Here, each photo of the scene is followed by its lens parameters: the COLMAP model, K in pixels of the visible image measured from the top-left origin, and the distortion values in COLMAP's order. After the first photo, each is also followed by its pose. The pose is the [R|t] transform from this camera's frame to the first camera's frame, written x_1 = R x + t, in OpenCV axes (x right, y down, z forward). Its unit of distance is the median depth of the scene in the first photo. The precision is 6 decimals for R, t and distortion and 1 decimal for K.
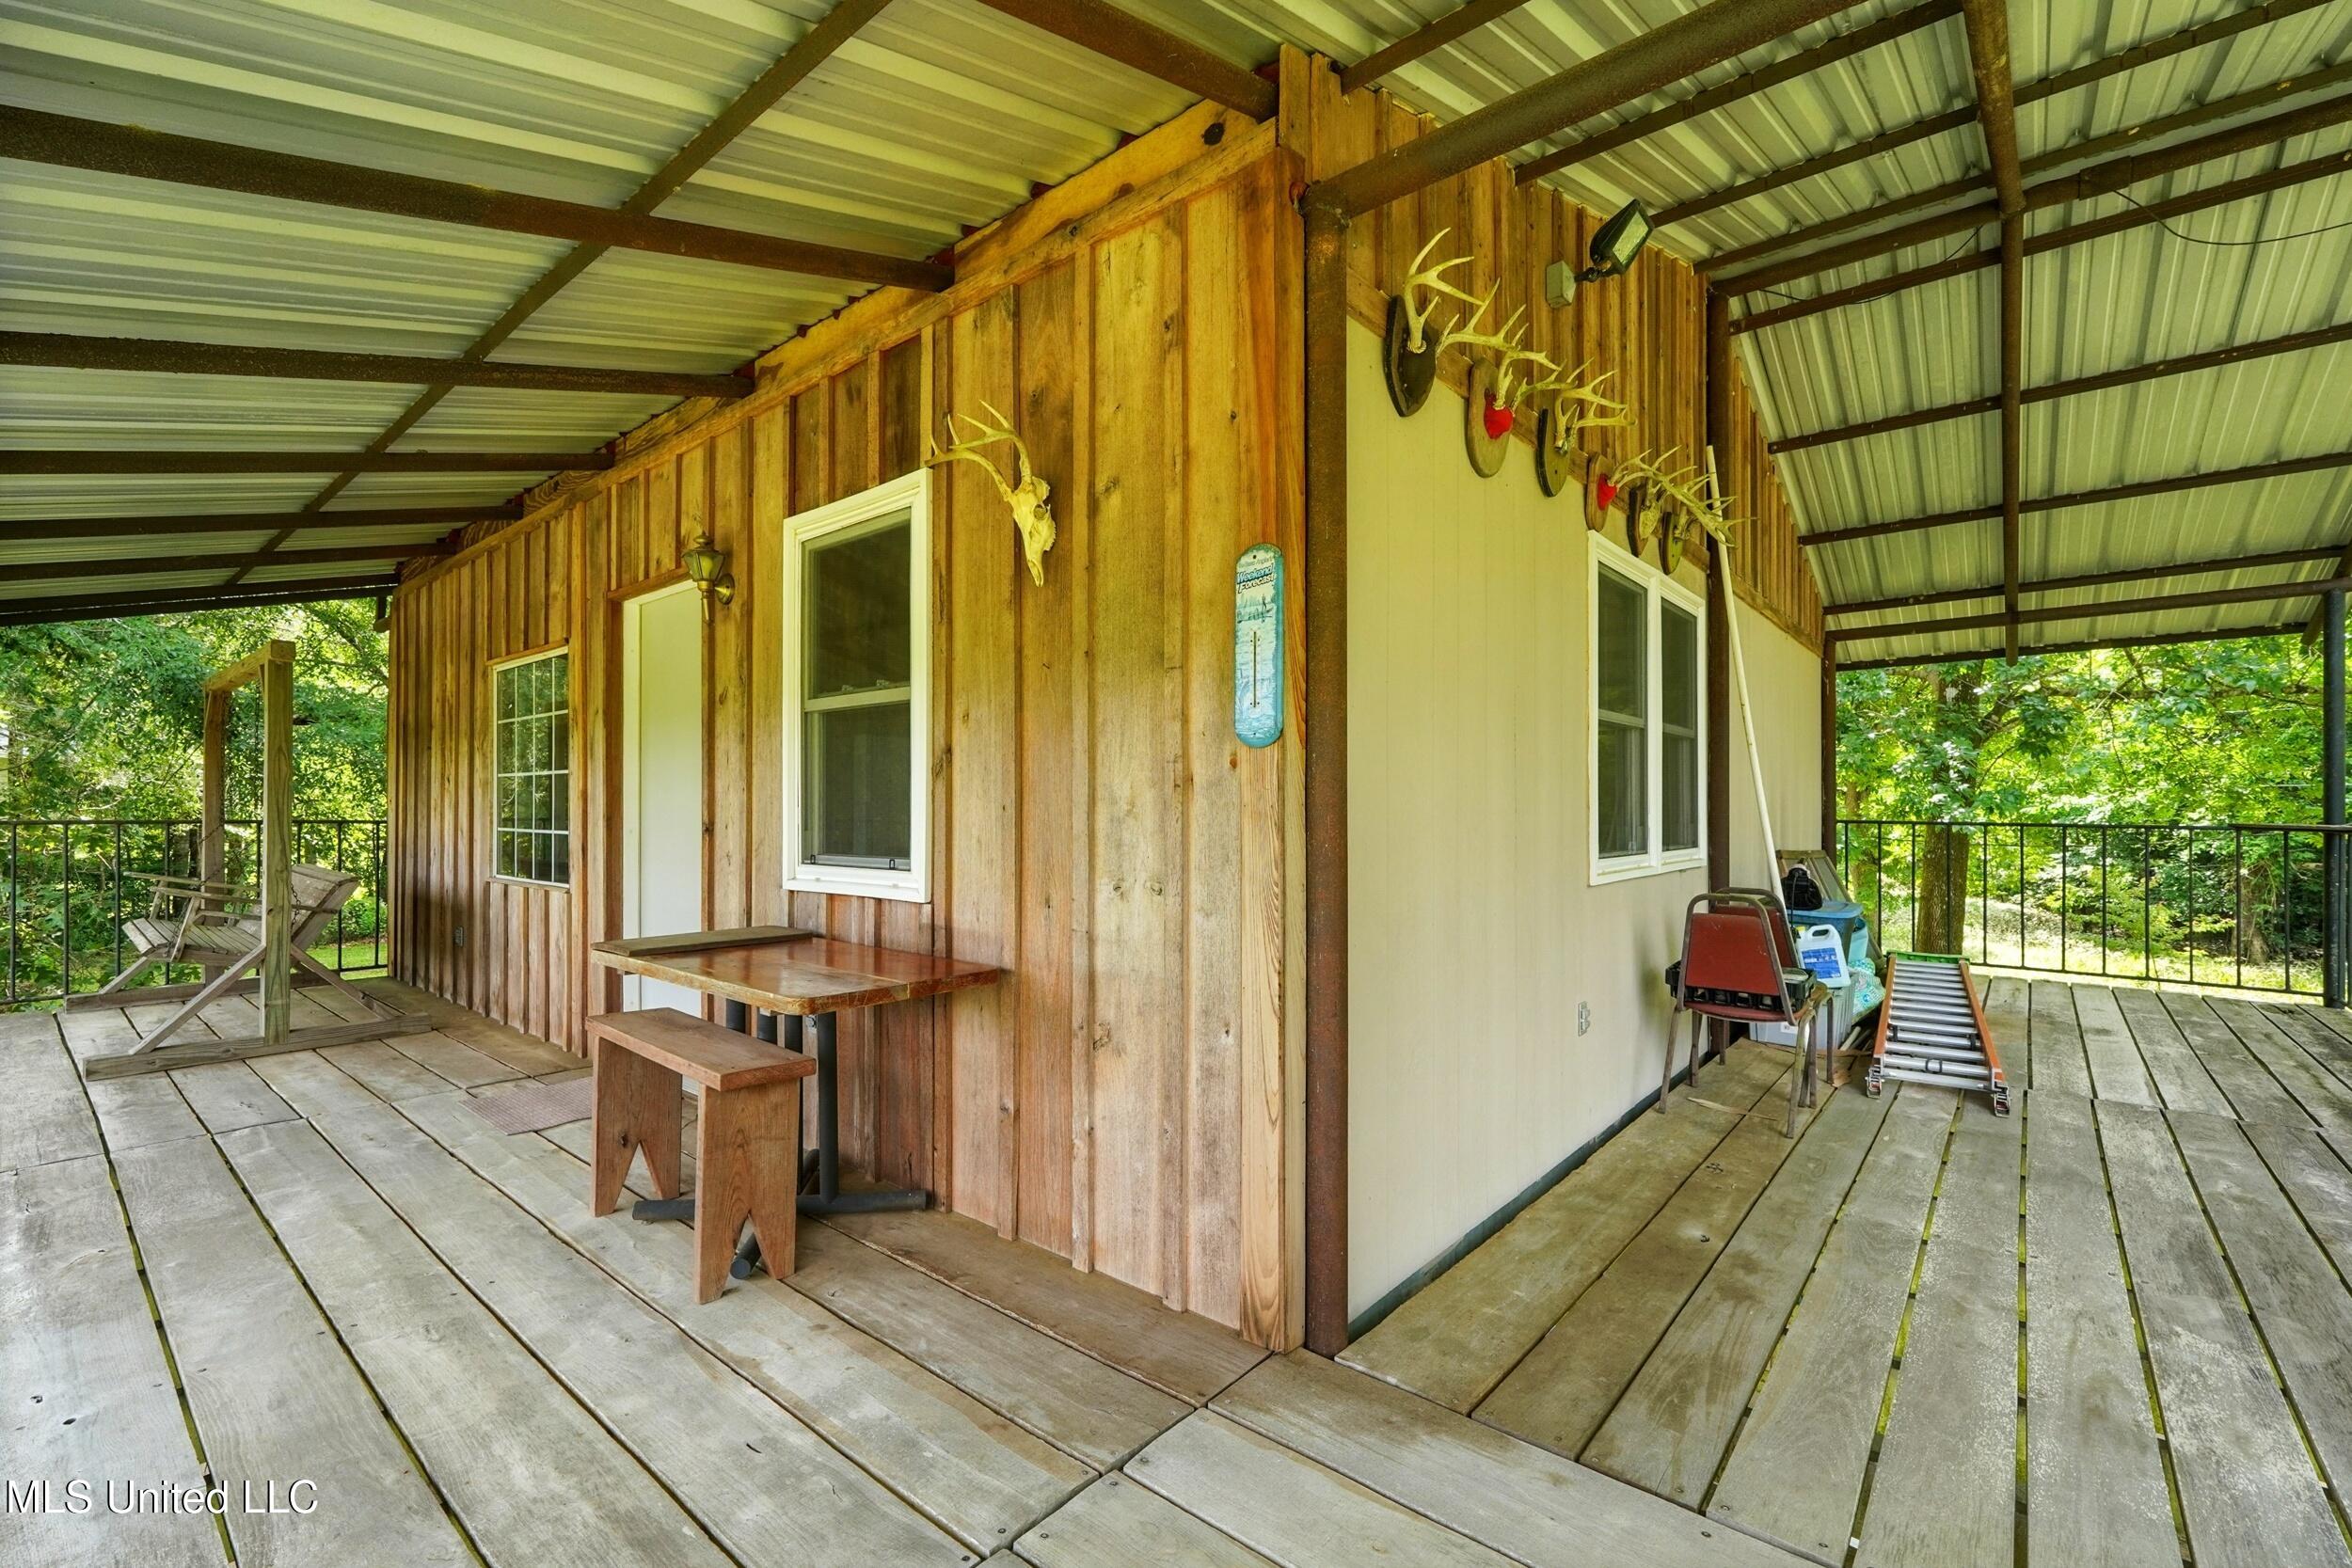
lens RADIAL K [[1014.0, 0, 1158.3], [0, 1014.0, 803.5], [0, 0, 1]] dist [-0.011468, 0.007670]
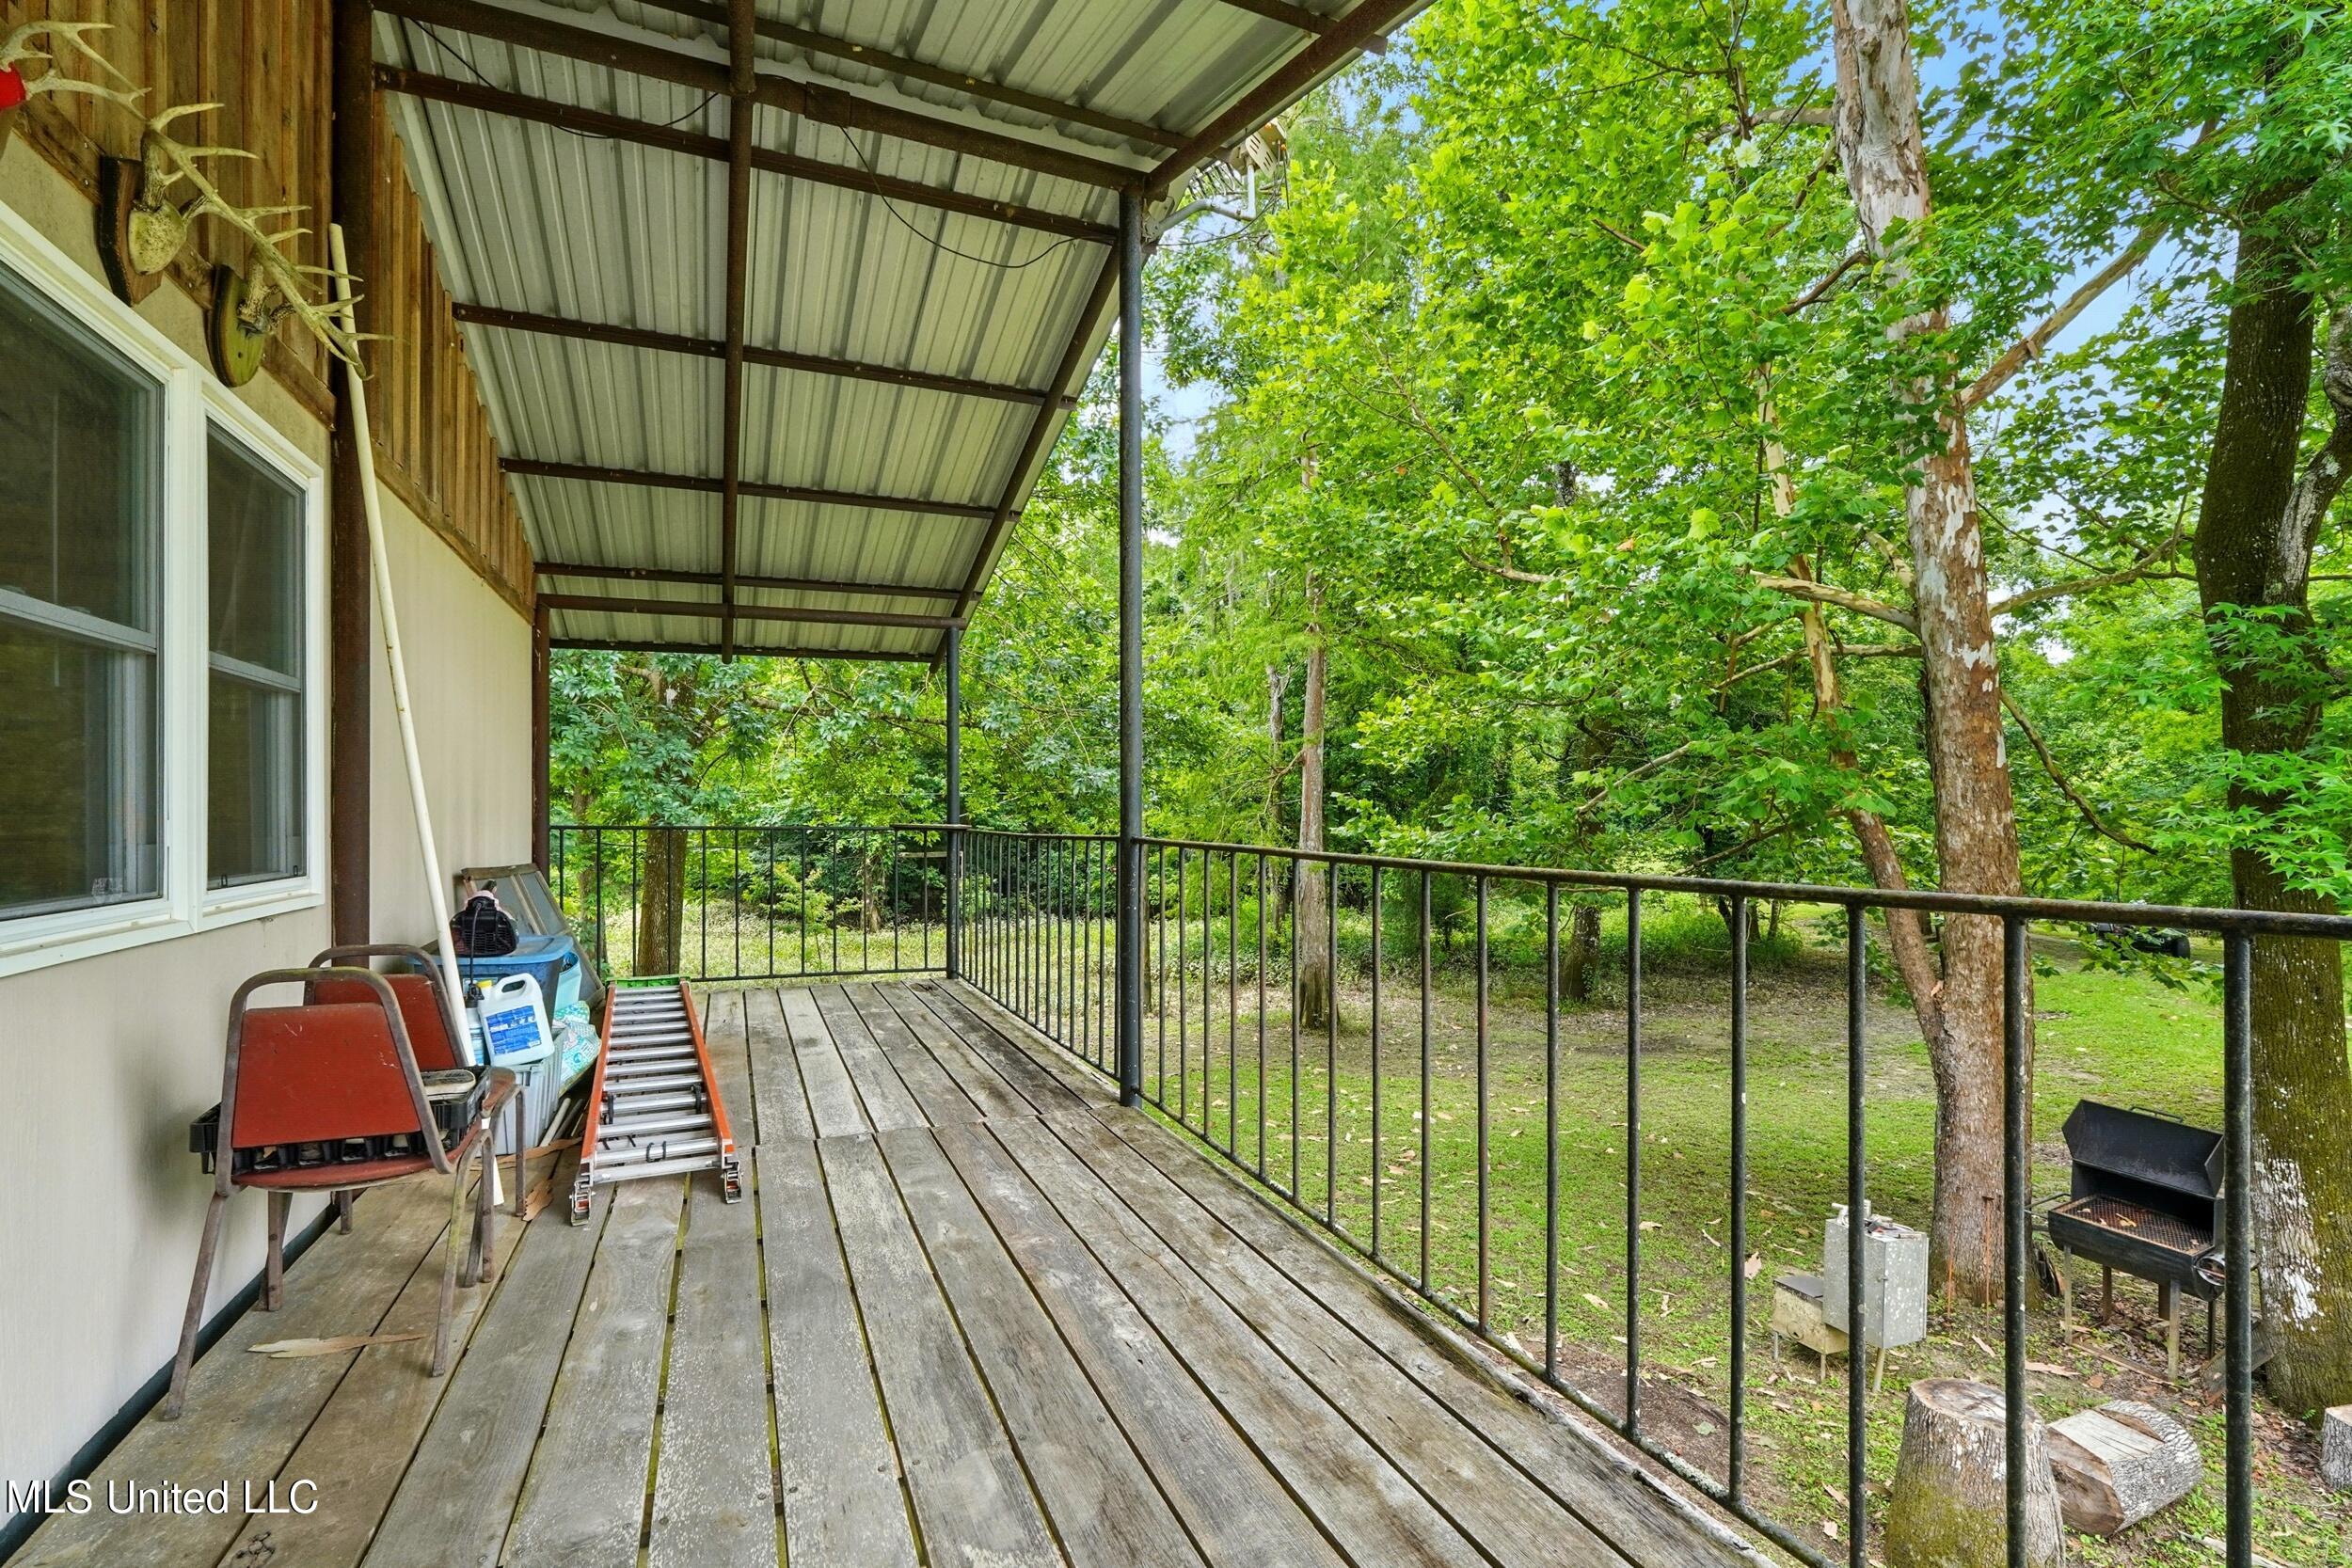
lens RADIAL K [[1014.0, 0, 1158.3], [0, 1014.0, 803.5], [0, 0, 1]] dist [-0.011468, 0.007670]
pose [[0.437737, 0.004554, 0.899091, 0.212634], [0.001165, 0.999983, -0.005632, 0.004803], [-0.899102, 0.003513, 0.437725, 0.279595]]
